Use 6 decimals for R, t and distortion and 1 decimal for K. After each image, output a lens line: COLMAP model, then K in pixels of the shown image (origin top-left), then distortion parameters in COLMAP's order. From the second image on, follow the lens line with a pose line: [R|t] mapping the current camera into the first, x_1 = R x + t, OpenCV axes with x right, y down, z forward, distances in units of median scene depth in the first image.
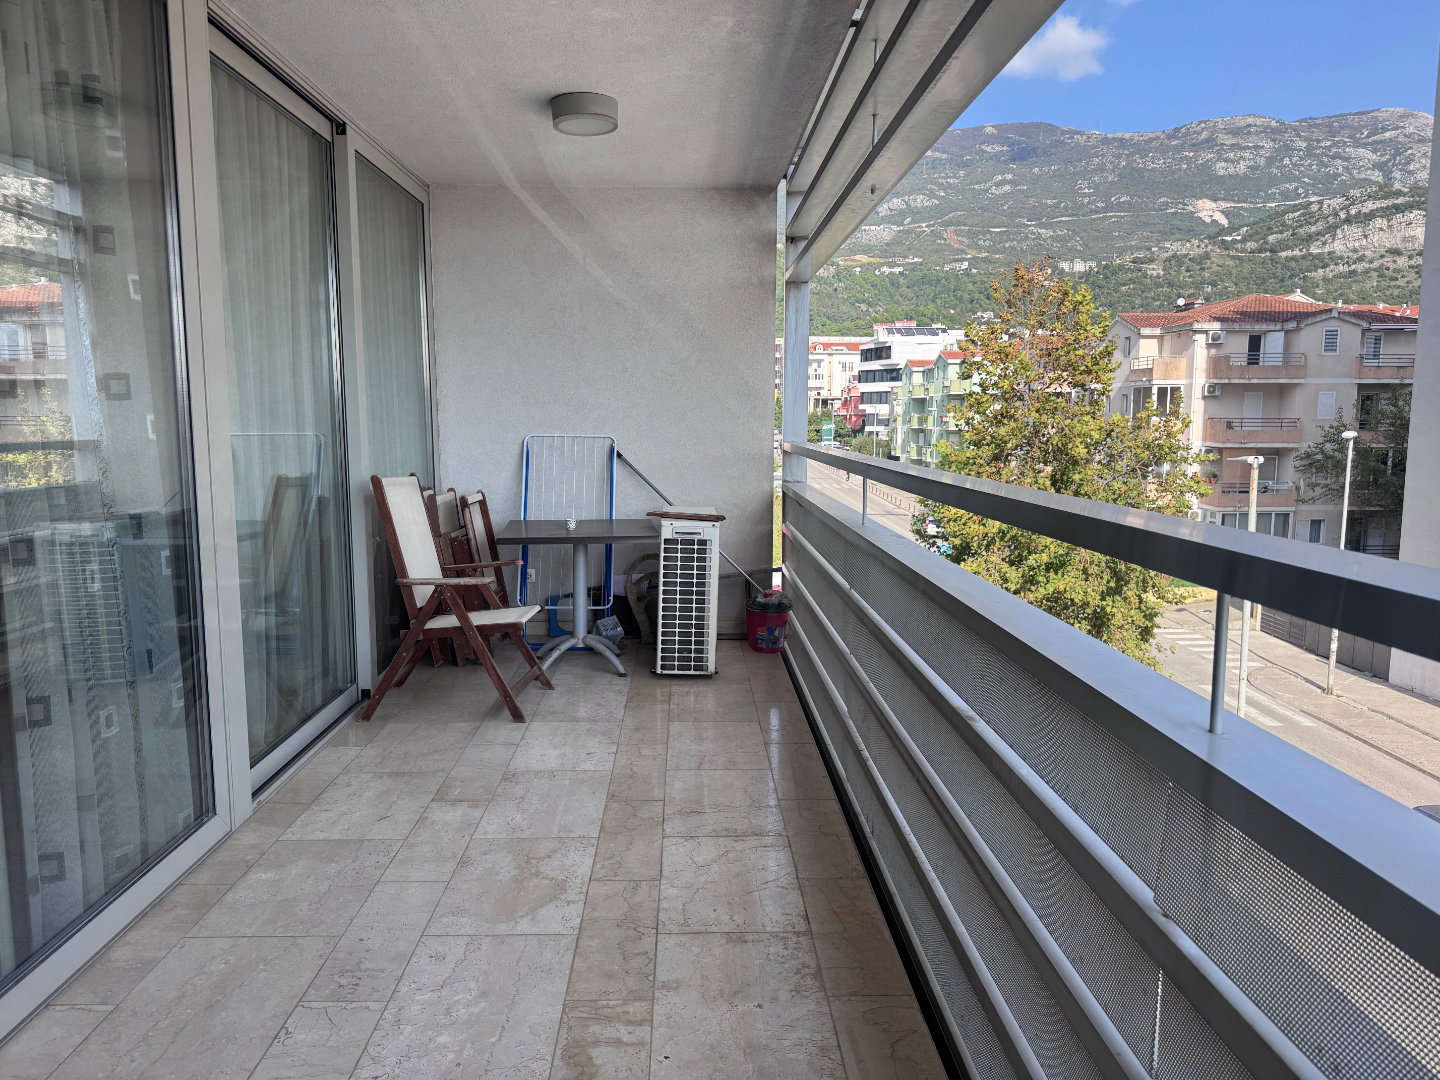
lens RADIAL K [[1005.0, 0, 720.1], [0, 1005.0, 542.8], [0, 0, 1]] dist [0.089635, -0.126243]
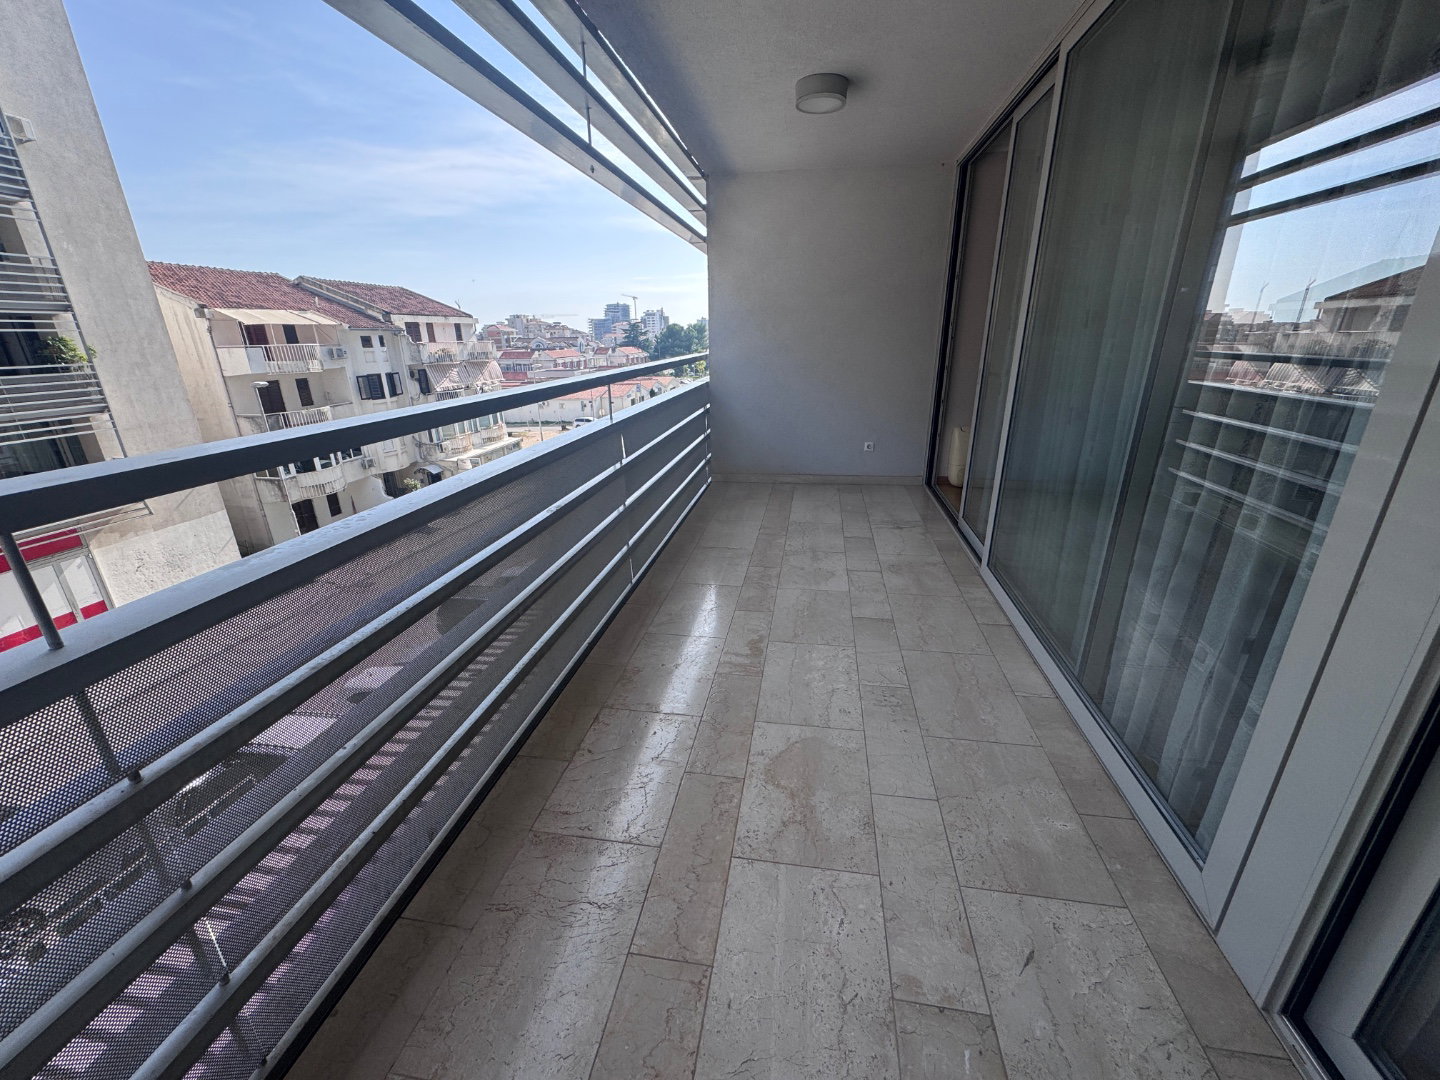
lens RADIAL K [[576.6, 0, 720.5], [0, 576.6, 539.9], [0, 0, 1]] dist [-0.001922, 0.000155]
pose [[-0.980128, -0.056417, 0.190174, -0.133794], [0.036285, 0.891538, 0.451491, -0.126585], [-0.195019, 0.449419, -0.871774, 0.925842]]
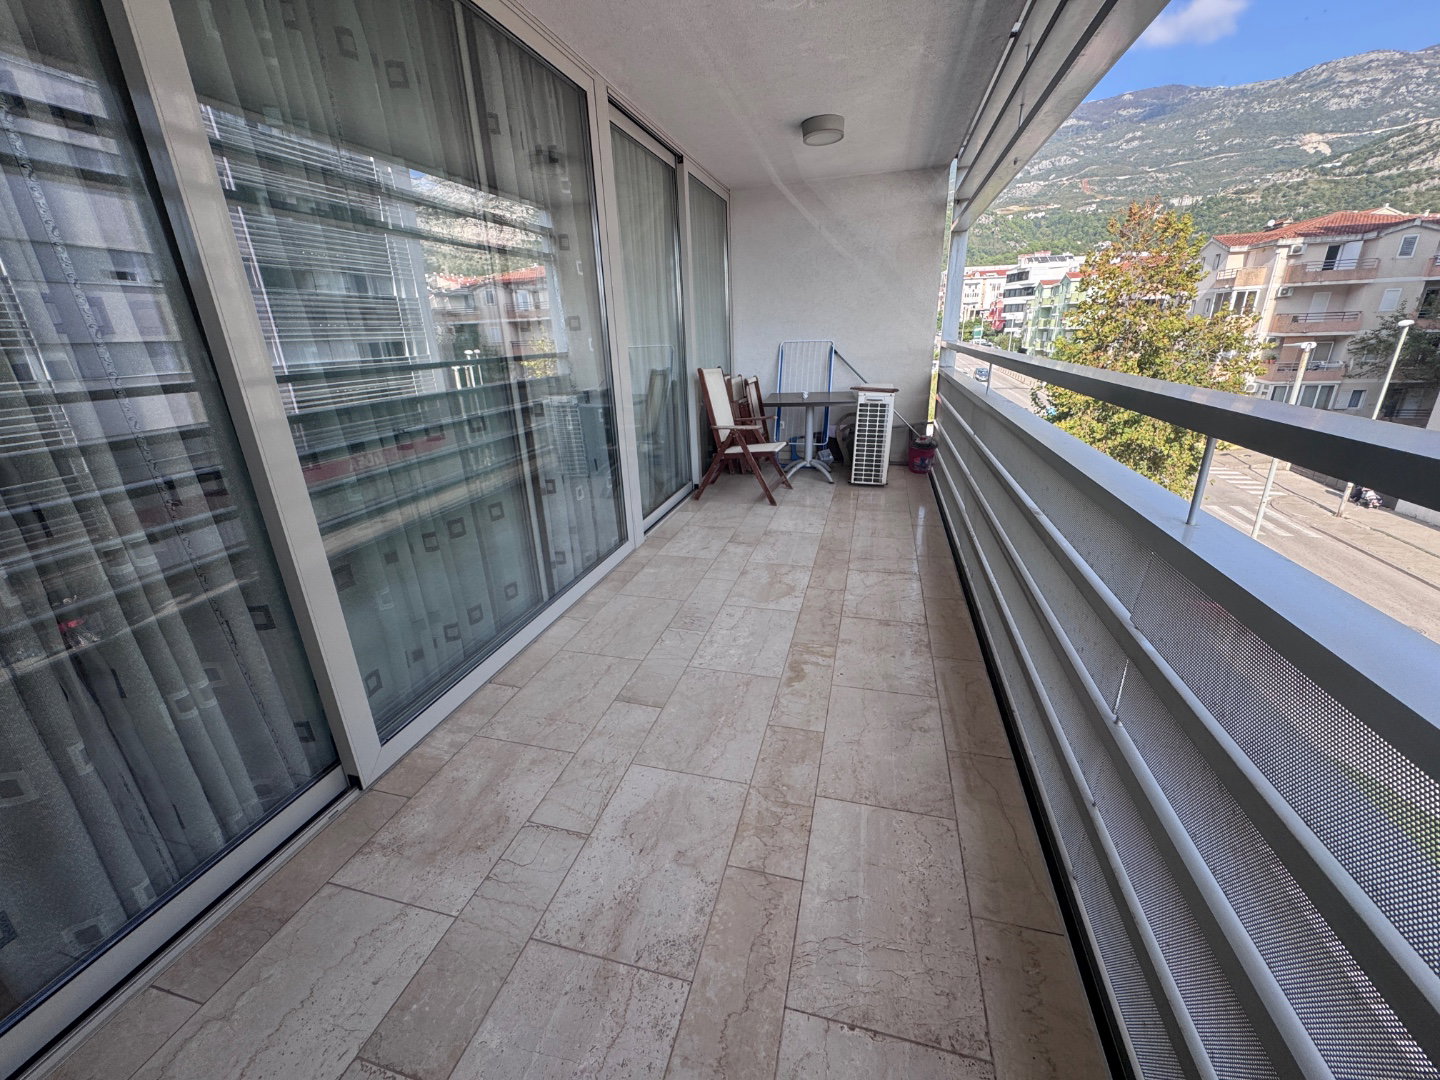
lens RADIAL K [[576.6, 0, 720.5], [0, 576.6, 539.9], [0, 0, 1]] dist [-0.001922, 0.000155]
pose [[0.956409, 0.066380, -0.284385, 0.011319], [-0.000849, 0.974451, 0.224599, 0.001888], [0.292028, -0.214567, 0.932030, -0.023262]]
